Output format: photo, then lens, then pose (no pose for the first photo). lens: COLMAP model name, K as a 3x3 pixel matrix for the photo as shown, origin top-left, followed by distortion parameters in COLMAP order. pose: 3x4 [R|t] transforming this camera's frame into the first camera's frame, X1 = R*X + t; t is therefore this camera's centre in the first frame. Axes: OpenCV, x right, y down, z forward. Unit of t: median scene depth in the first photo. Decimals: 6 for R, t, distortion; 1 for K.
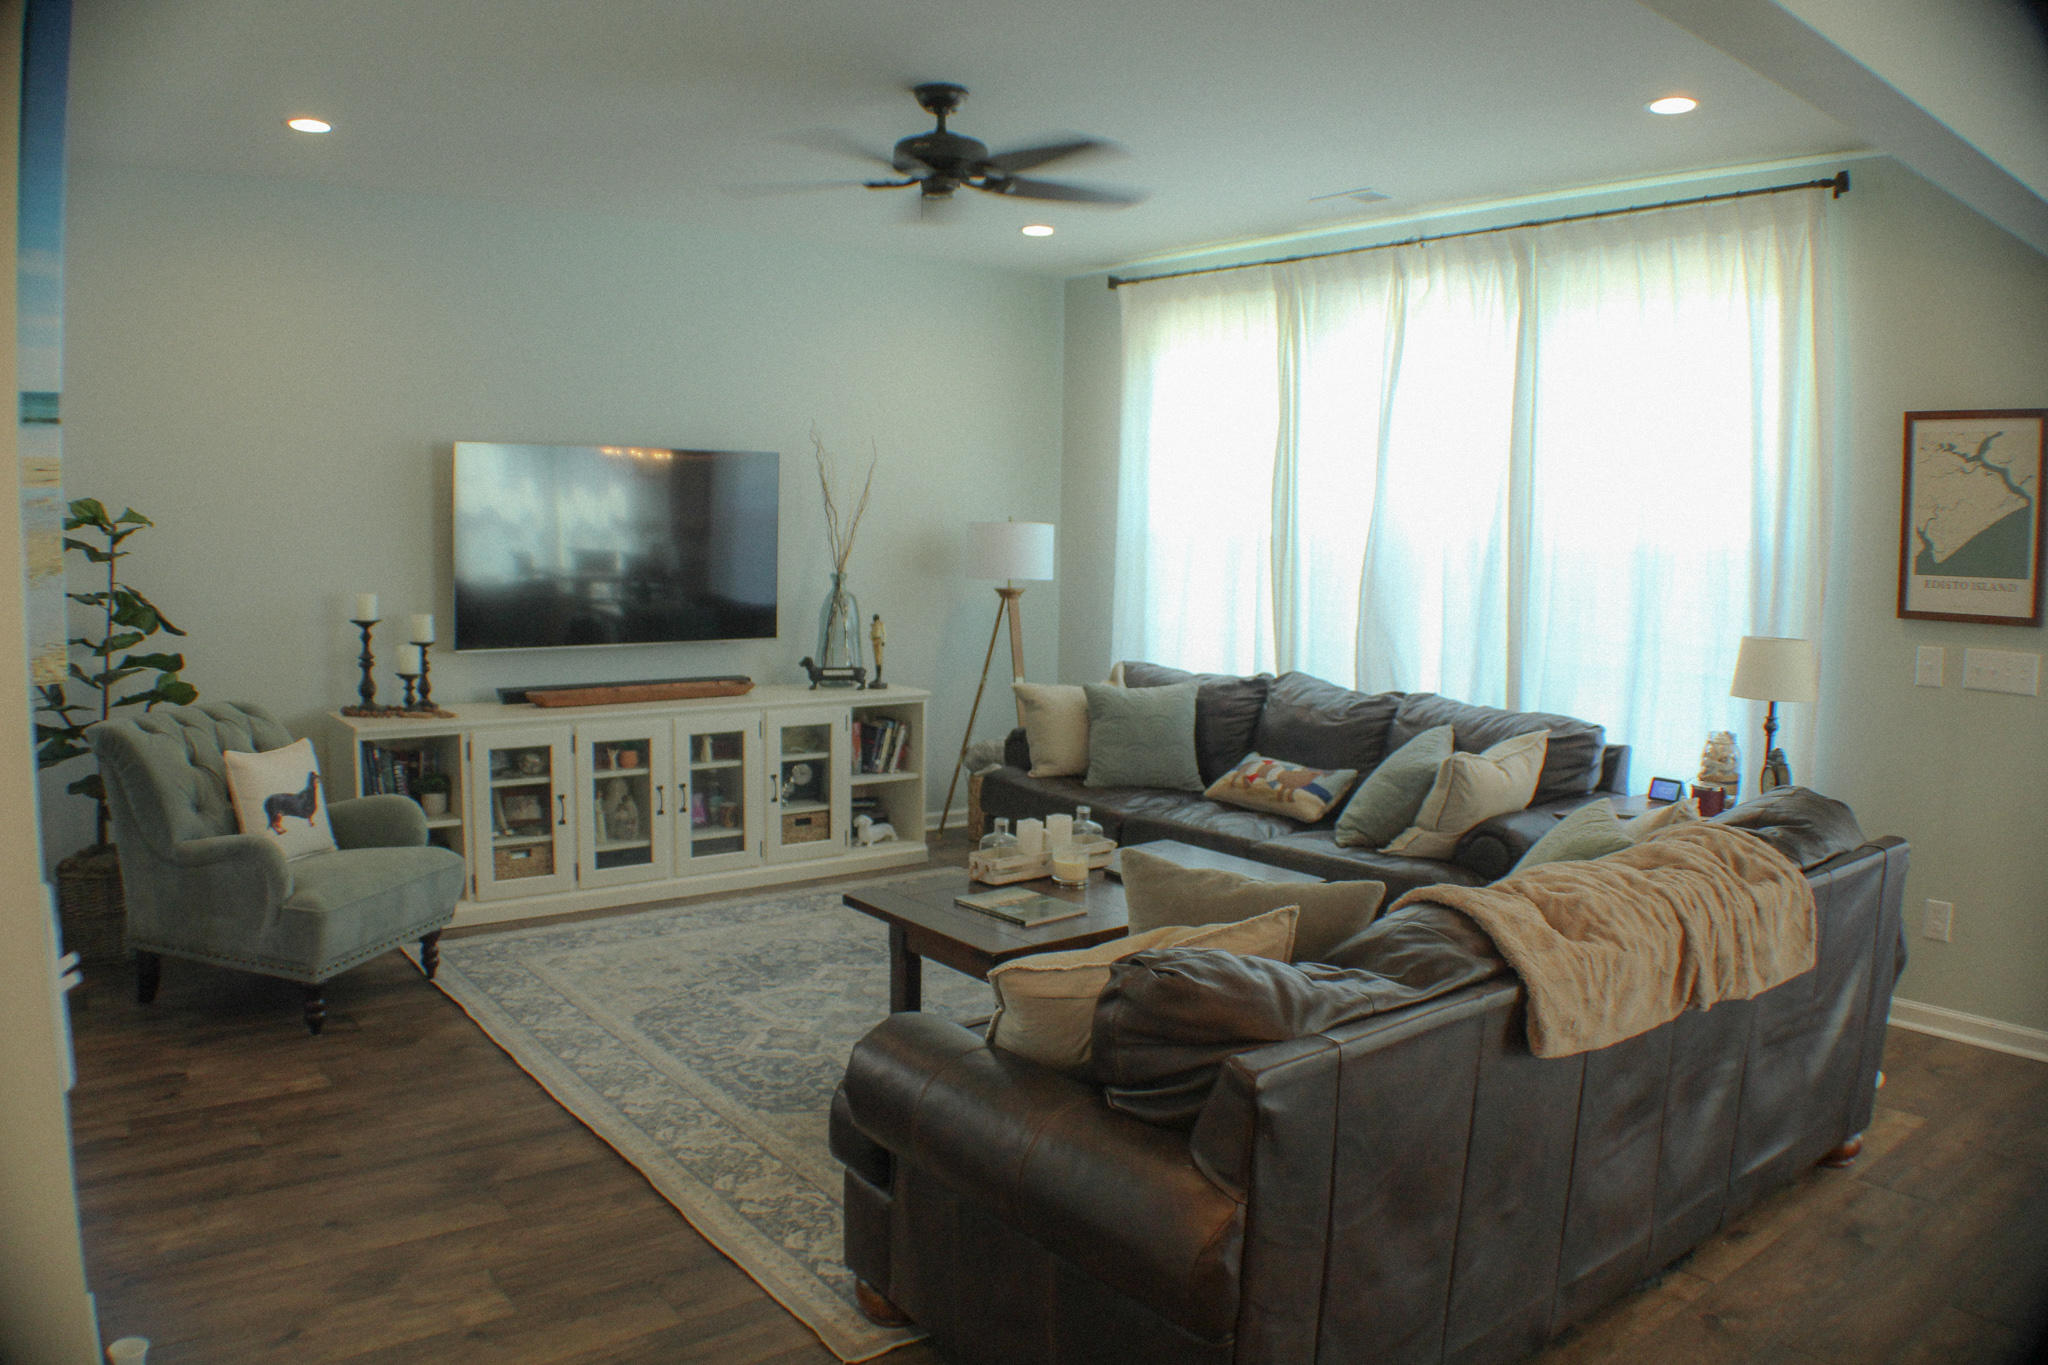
lens RADIAL K [[1452.7, 0, 1018.0], [0, 1452.7, 671.1], [0, 0, 1]] dist [-0.209086, 0.057454]
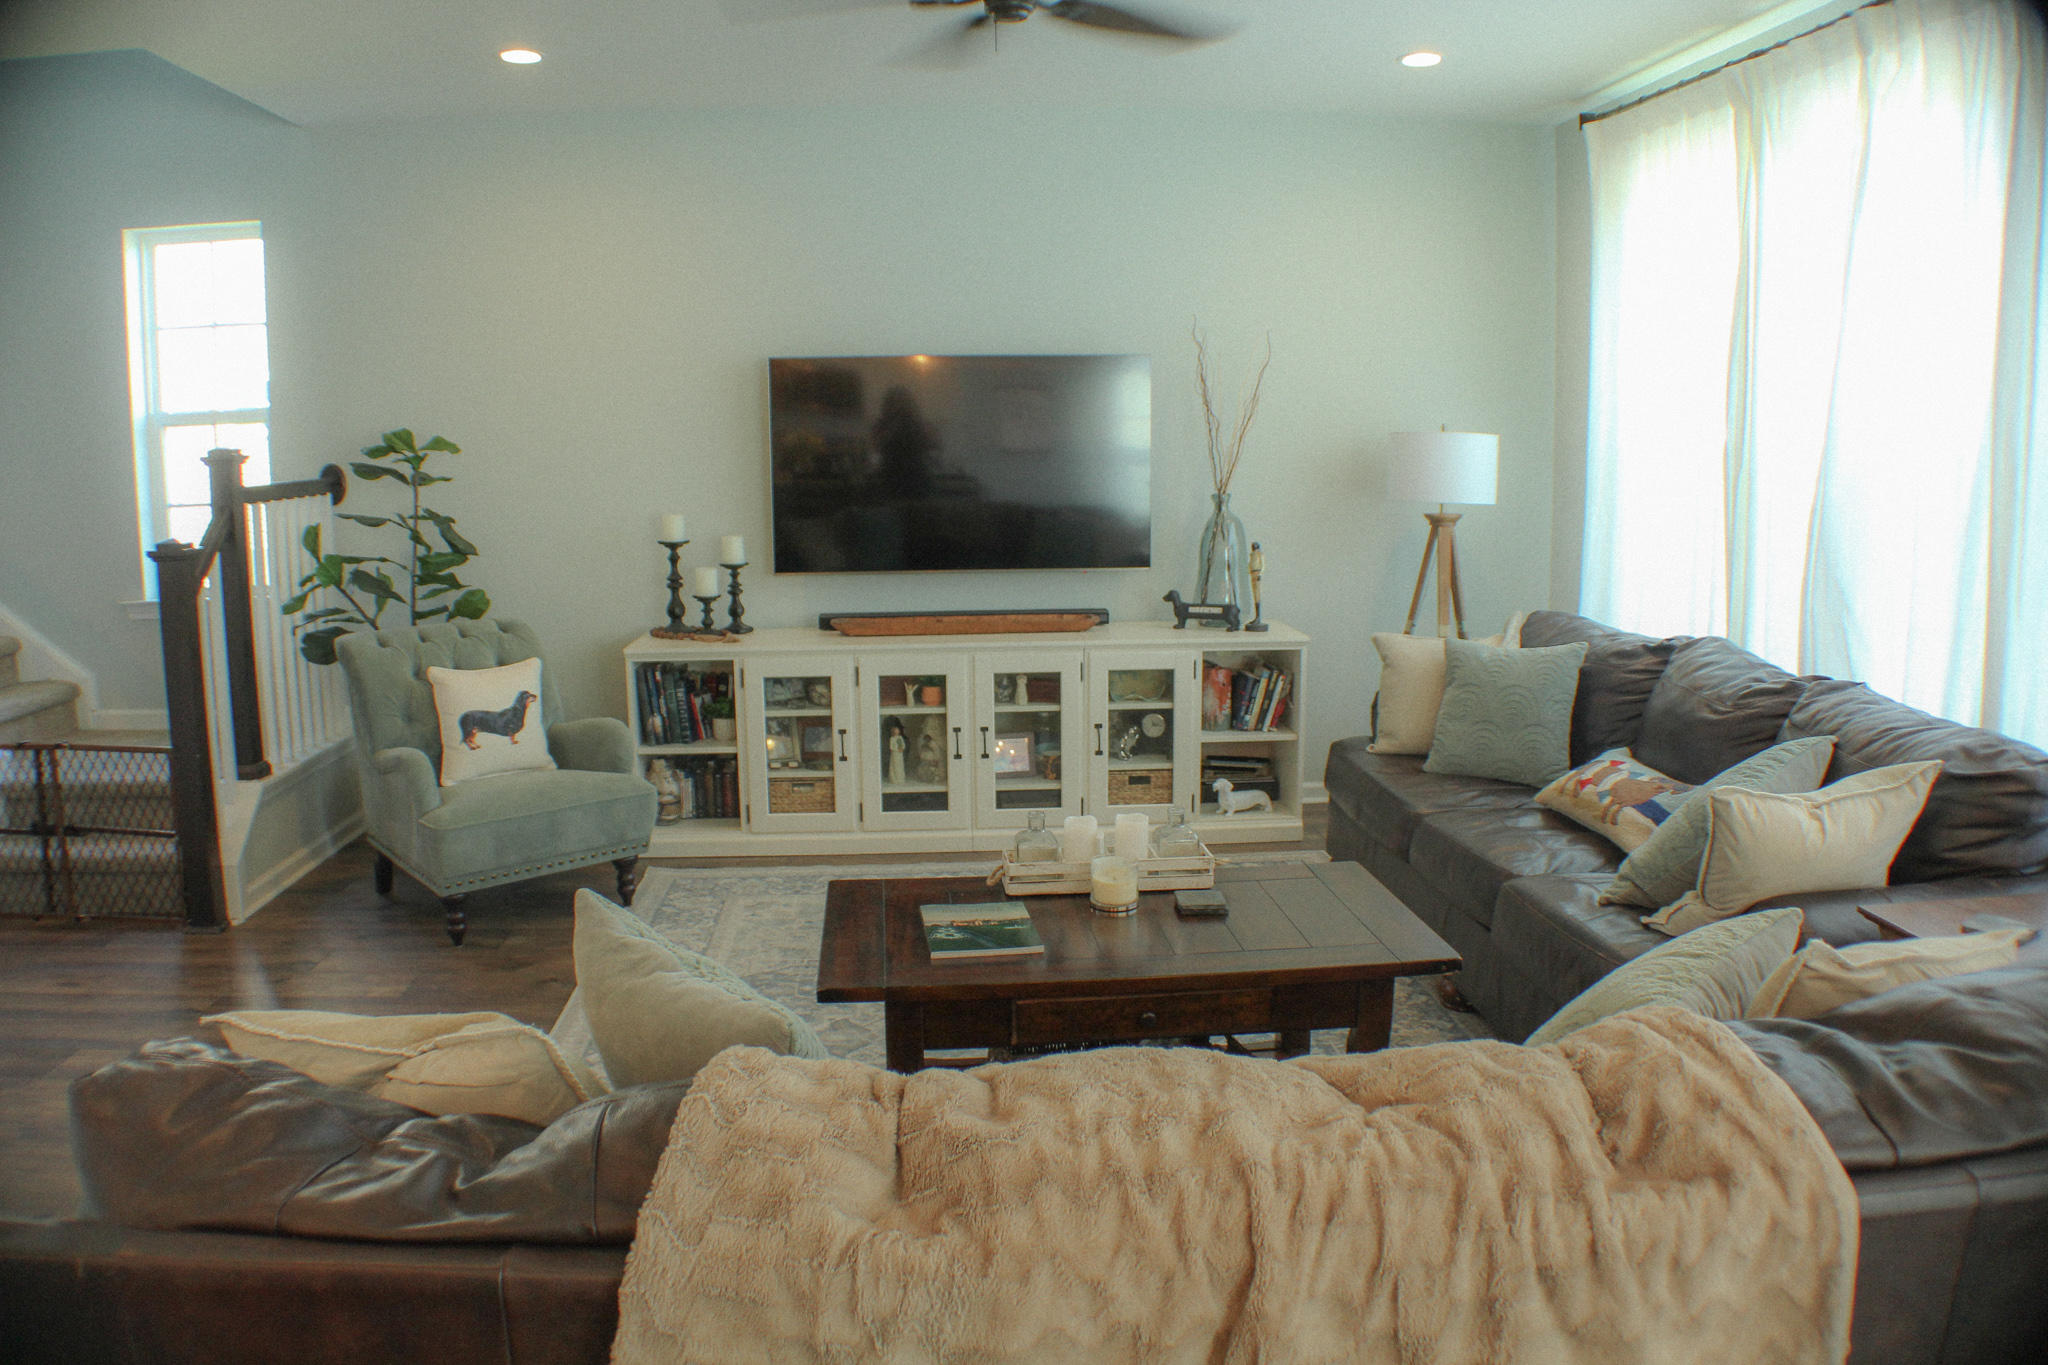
lens RADIAL K [[1452.7, 0, 1025.3], [0, 1452.7, 682.9], [0, 0, 1]] dist [-0.209086, 0.057454]
pose [[0.832415, 0.066122, -0.550193, 0.292949], [-0.031615, 0.996905, 0.071975, -0.015996], [0.553250, -0.042519, 0.831930, 0.255483]]
